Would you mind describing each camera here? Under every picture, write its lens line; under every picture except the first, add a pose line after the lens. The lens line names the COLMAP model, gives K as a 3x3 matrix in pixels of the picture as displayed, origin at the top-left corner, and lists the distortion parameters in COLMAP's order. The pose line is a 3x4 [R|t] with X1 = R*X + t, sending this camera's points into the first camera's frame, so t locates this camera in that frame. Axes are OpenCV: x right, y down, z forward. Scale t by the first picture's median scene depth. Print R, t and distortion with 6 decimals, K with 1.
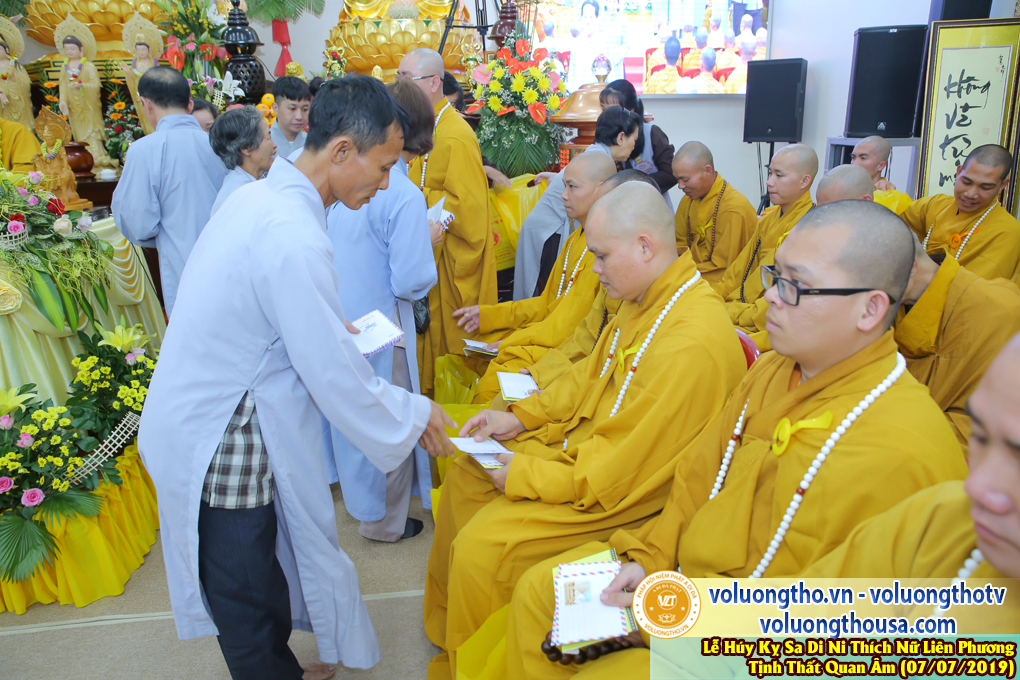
lens RADIAL K [[698.3, 0, 510.0], [0, 698.3, 340.0], [0, 0, 1]] dist [-0.111240, 0.082883]
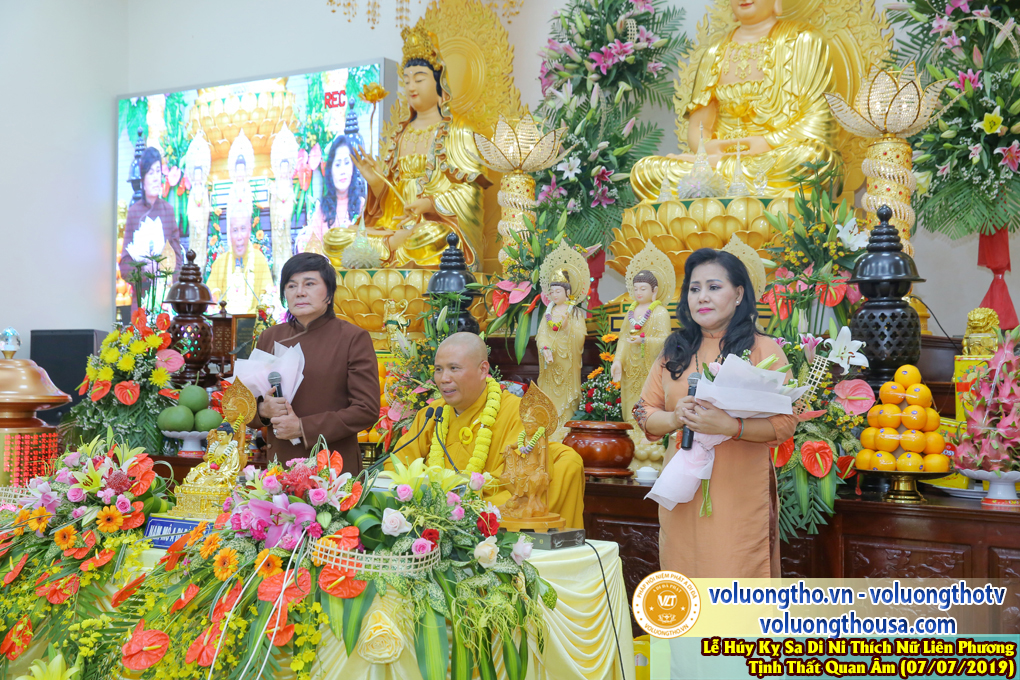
lens RADIAL K [[1389.4, 0, 510.0], [0, 1389.4, 340.0], [0, 0, 1]] dist [0.116566, 0.020648]
pose [[0.741575, 0.012947, -0.670746, 0.185606], [-0.232481, 0.942821, -0.238831, -0.019556], [0.629301, 0.333047, 0.702182, -0.047927]]
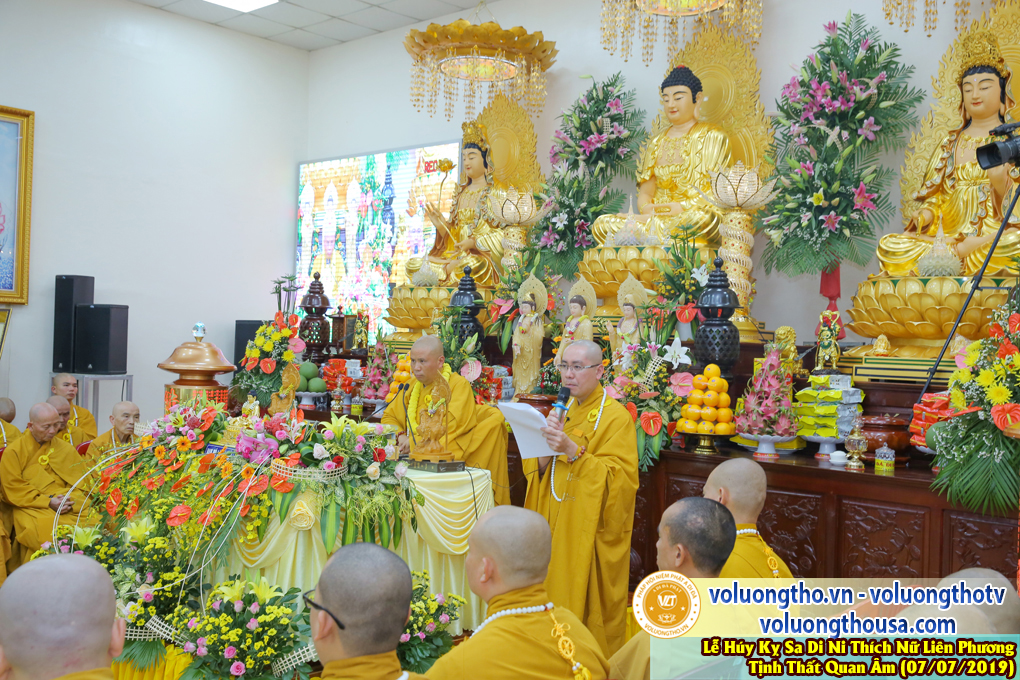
lens RADIAL K [[1091.3, 0, 510.0], [0, 1091.3, 340.0], [0, 0, 1]] dist [0.050225, 0.006625]
pose [[0.628179, 0.040611, -0.777009, 0.565304], [-0.285625, 0.940952, -0.181736, -0.057044], [0.723747, 0.336096, 0.602685, -0.051299]]
